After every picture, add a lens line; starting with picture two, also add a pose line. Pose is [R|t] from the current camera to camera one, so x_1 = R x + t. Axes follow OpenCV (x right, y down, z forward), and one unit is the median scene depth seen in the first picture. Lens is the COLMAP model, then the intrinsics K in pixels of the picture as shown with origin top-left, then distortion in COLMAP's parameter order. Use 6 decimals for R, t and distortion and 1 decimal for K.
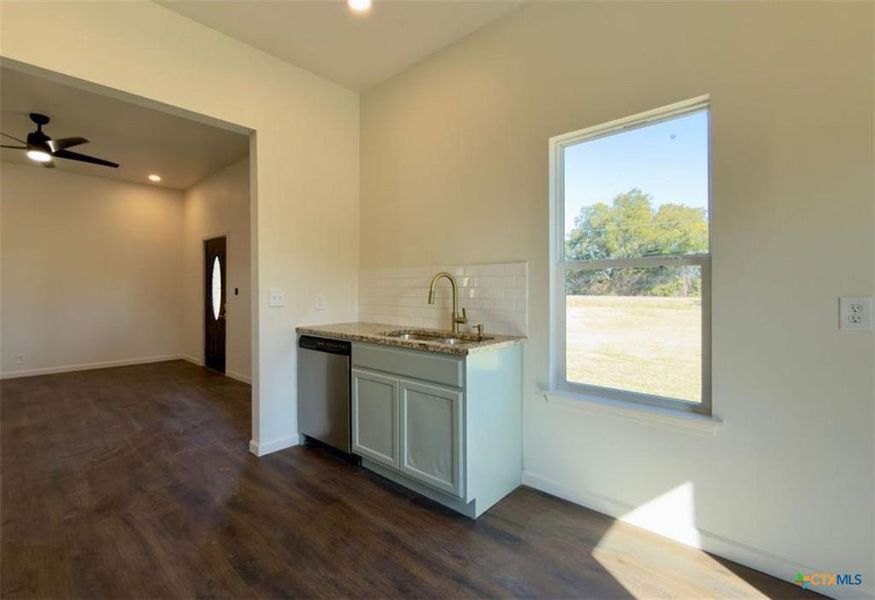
lens RADIAL K [[389.9, 0, 387.5], [0, 389.9, 283.4], [0, 0, 1]] dist [-0.000211, 0.000045]
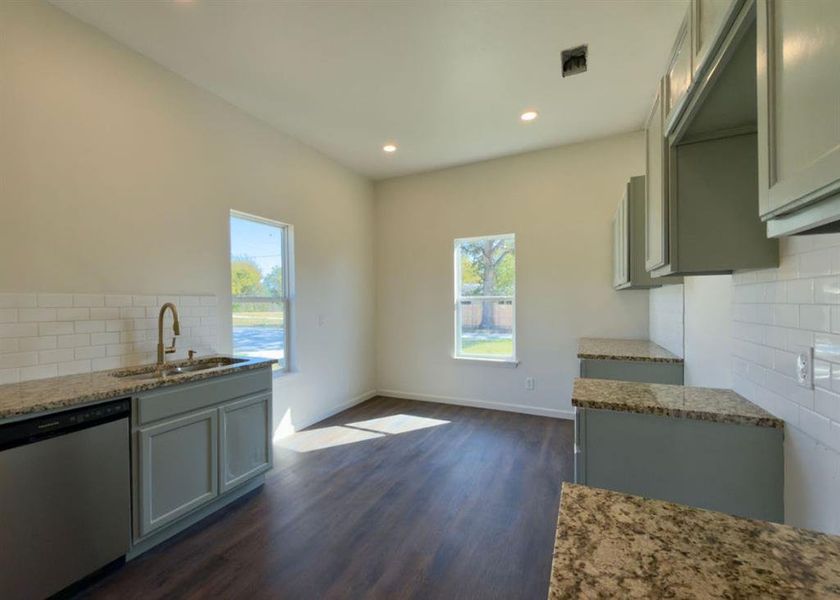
lens RADIAL K [[345.7, 0, 412.2], [0, 345.7, 306.6], [0, 0, 1]] dist [-0.002681, 0.000242]
pose [[-0.332529, -0.000443, 0.943093, -0.980807], [0.001176, 0.999999, 0.000885, -0.021167], [-0.943092, 0.001404, -0.332529, 0.801366]]
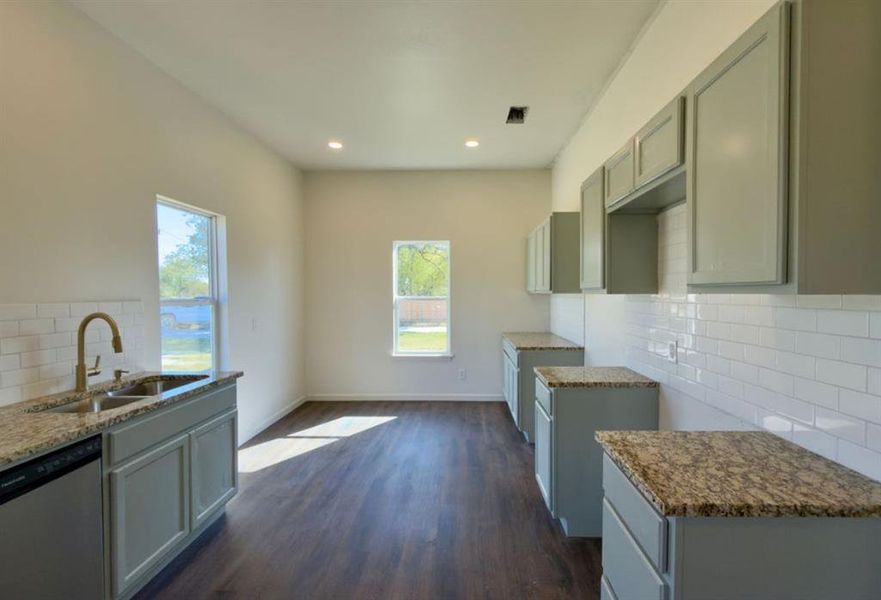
lens RADIAL K [[353.6, 0, 460.6], [0, 353.6, 301.4], [0, 0, 1]] dist [-0.003877, -0.000038]
pose [[-0.702183, -0.006282, 0.711969, -0.968413], [-0.001422, 0.999971, 0.007421, -0.064183], [-0.711995, 0.004198, -0.702172, 1.100933]]
